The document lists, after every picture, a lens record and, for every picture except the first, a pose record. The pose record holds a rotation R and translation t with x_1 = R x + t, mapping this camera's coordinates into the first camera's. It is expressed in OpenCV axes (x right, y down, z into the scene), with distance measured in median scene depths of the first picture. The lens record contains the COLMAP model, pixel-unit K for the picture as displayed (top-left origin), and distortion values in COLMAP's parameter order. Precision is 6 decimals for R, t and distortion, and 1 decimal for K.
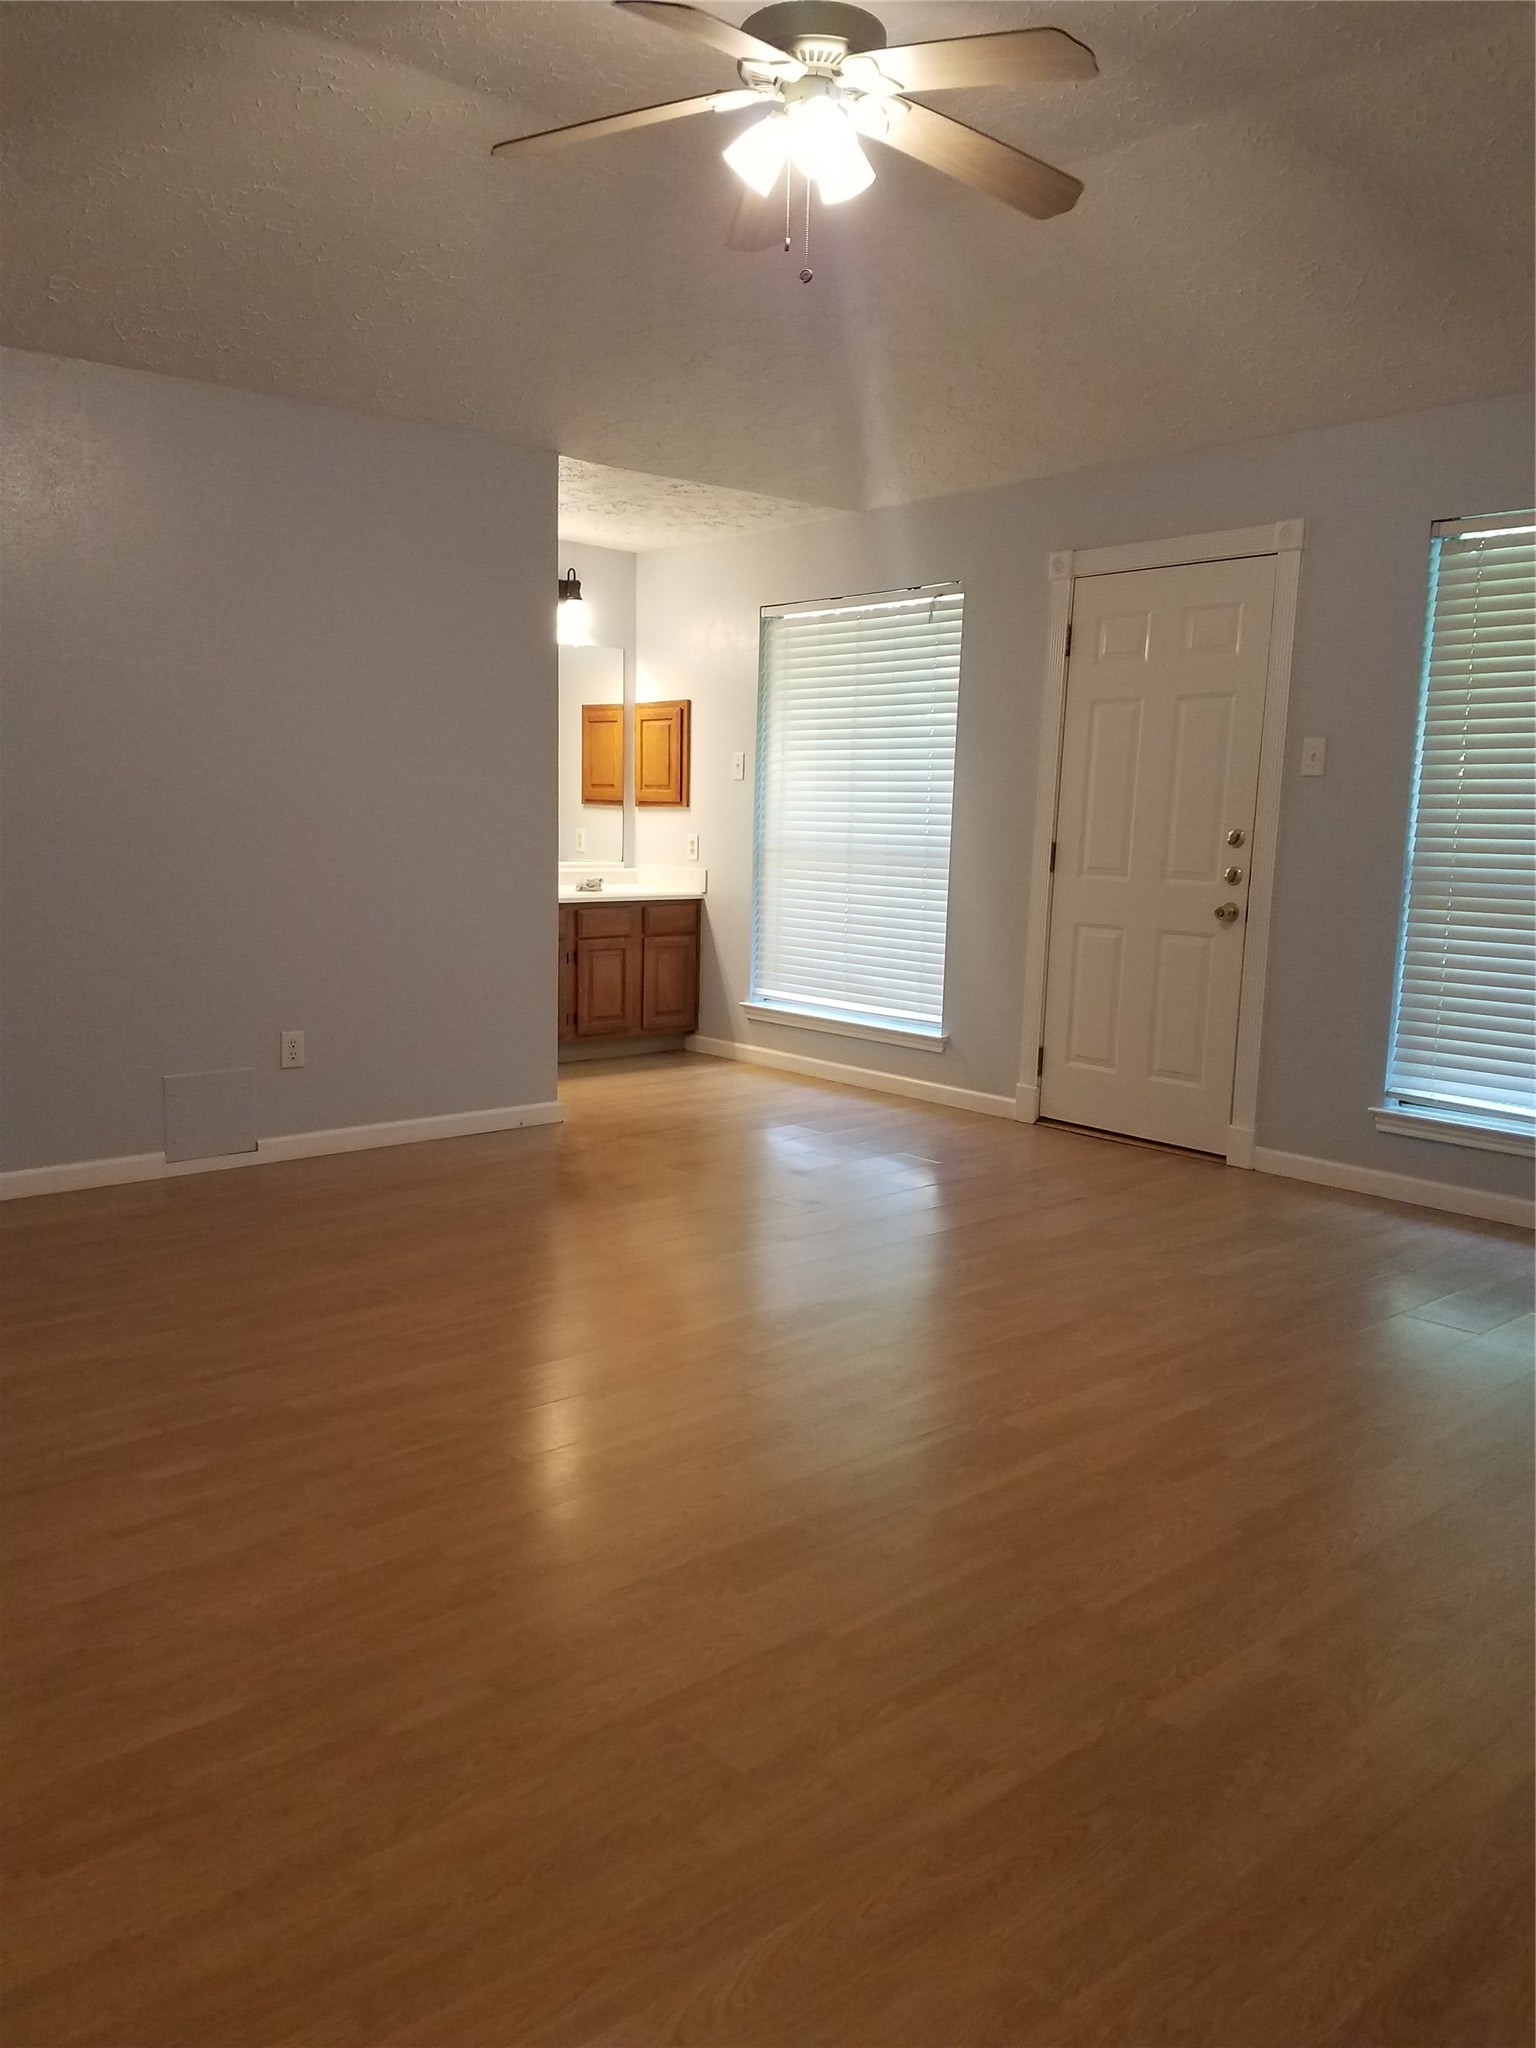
lens RADIAL K [[1585.6, 0, 768.0], [0, 1585.6, 1024.0], [0, 0, 1]] dist [0.195126, -0.447078]
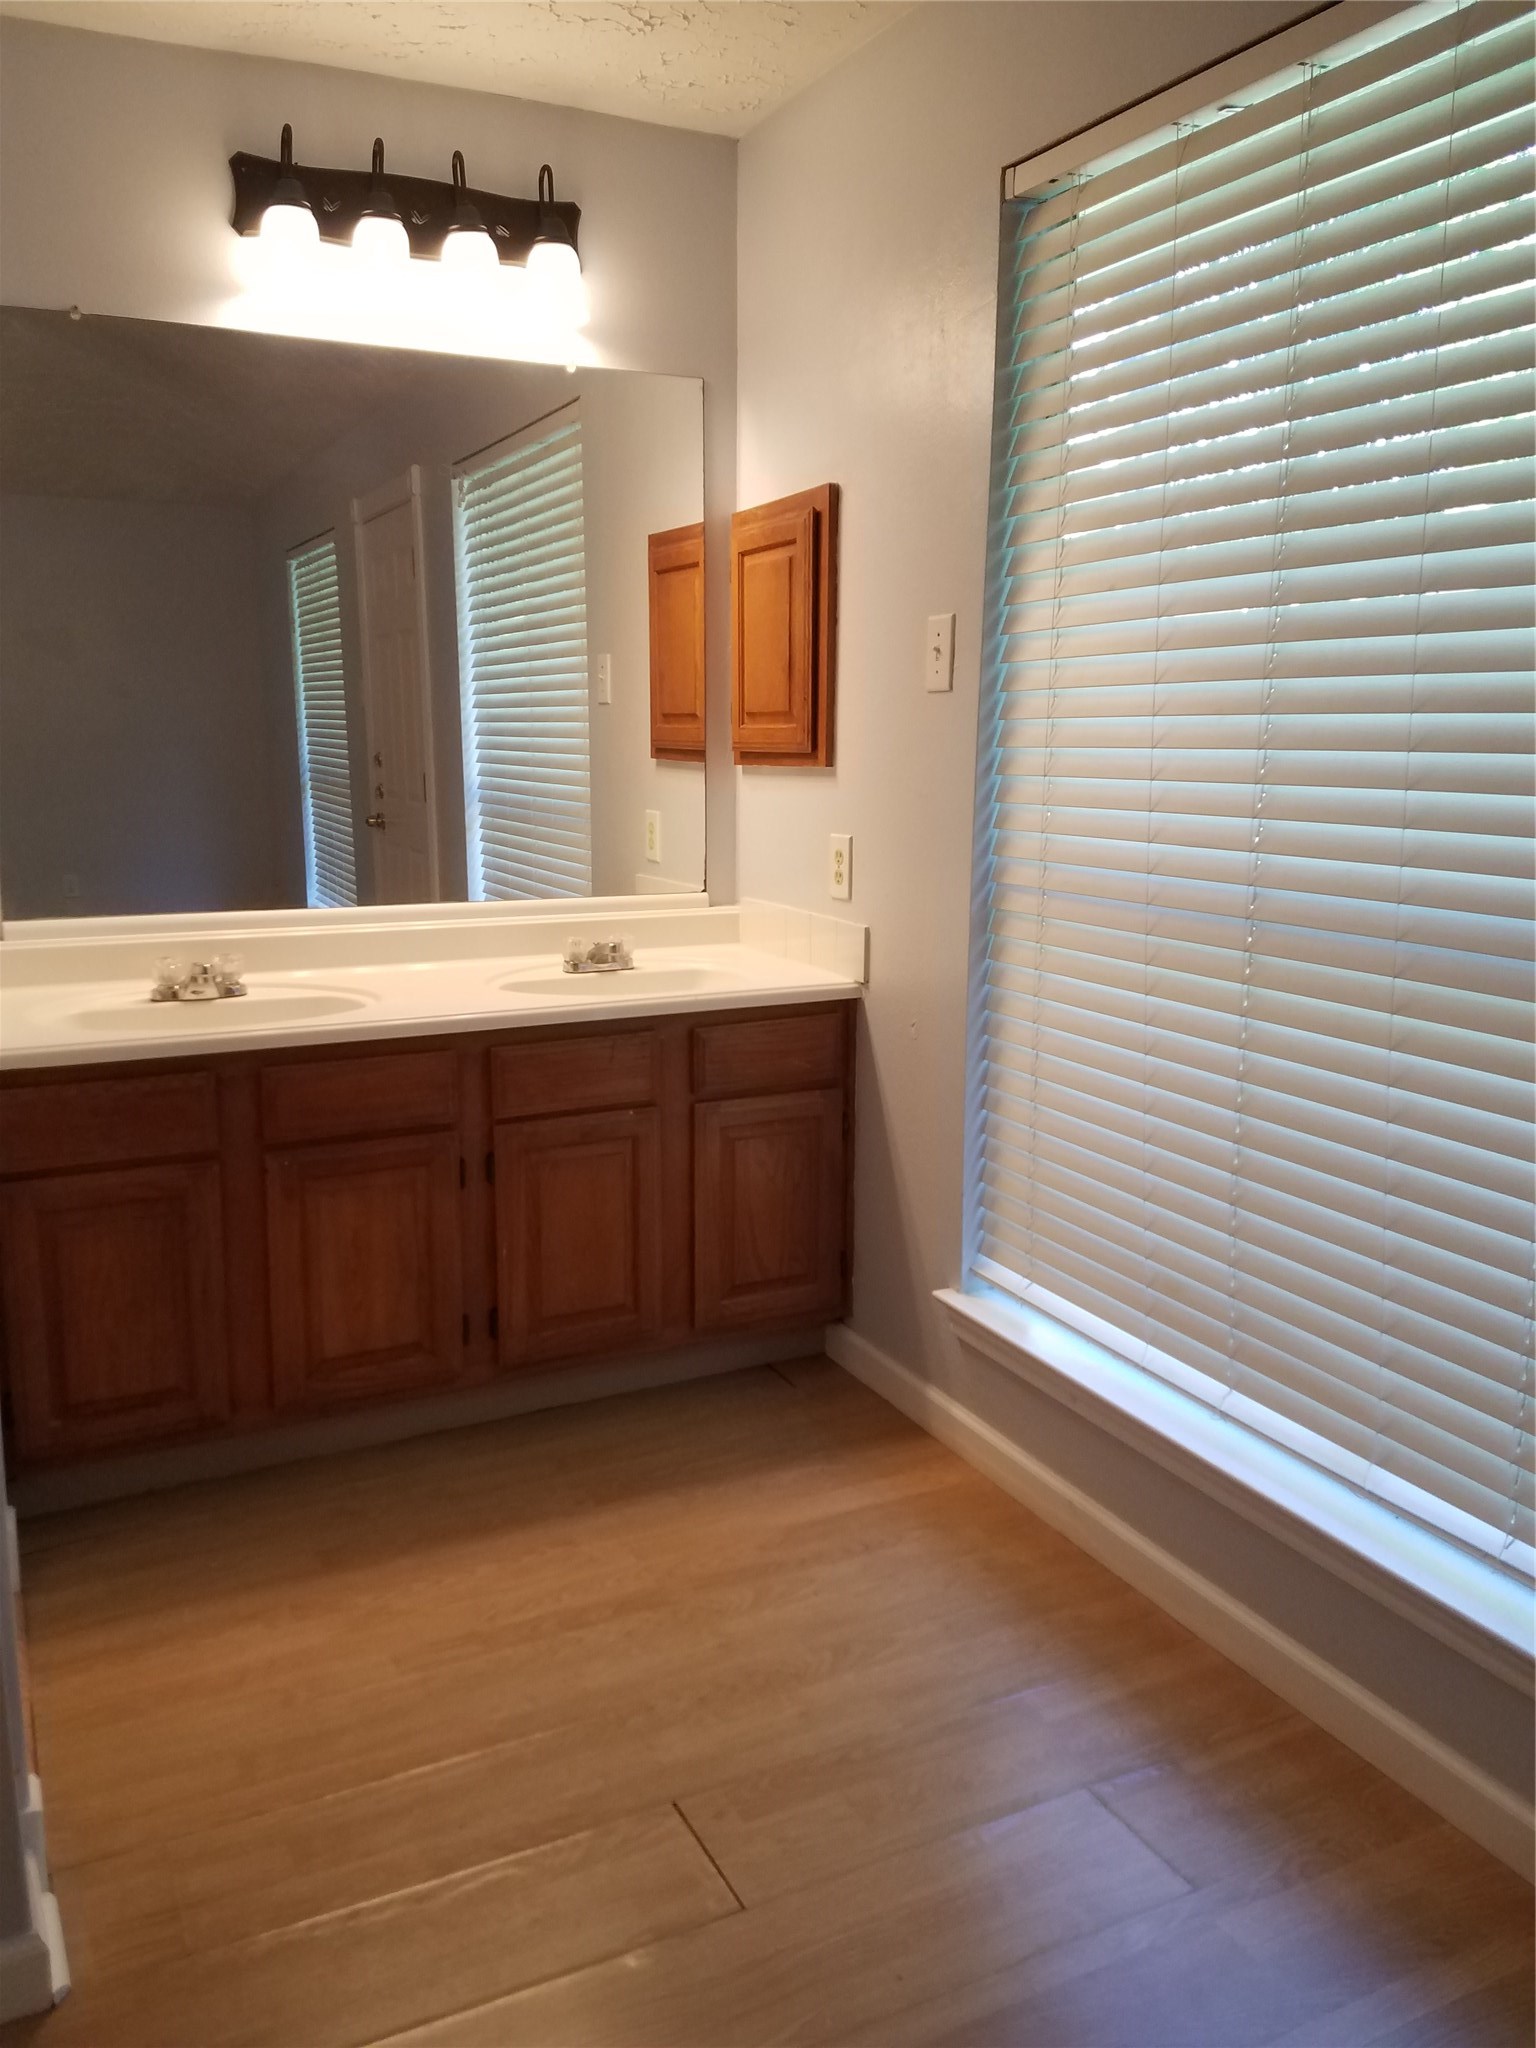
lens RADIAL K [[1585.6, 0, 768.0], [0, 1585.6, 1024.0], [0, 0, 1]] dist [0.195126, -0.447078]
pose [[0.970786, 0.029176, -0.238167, 0.031478], [-0.020479, 0.999033, 0.038908, -0.087952], [0.239071, -0.032894, 0.970445, 0.614260]]
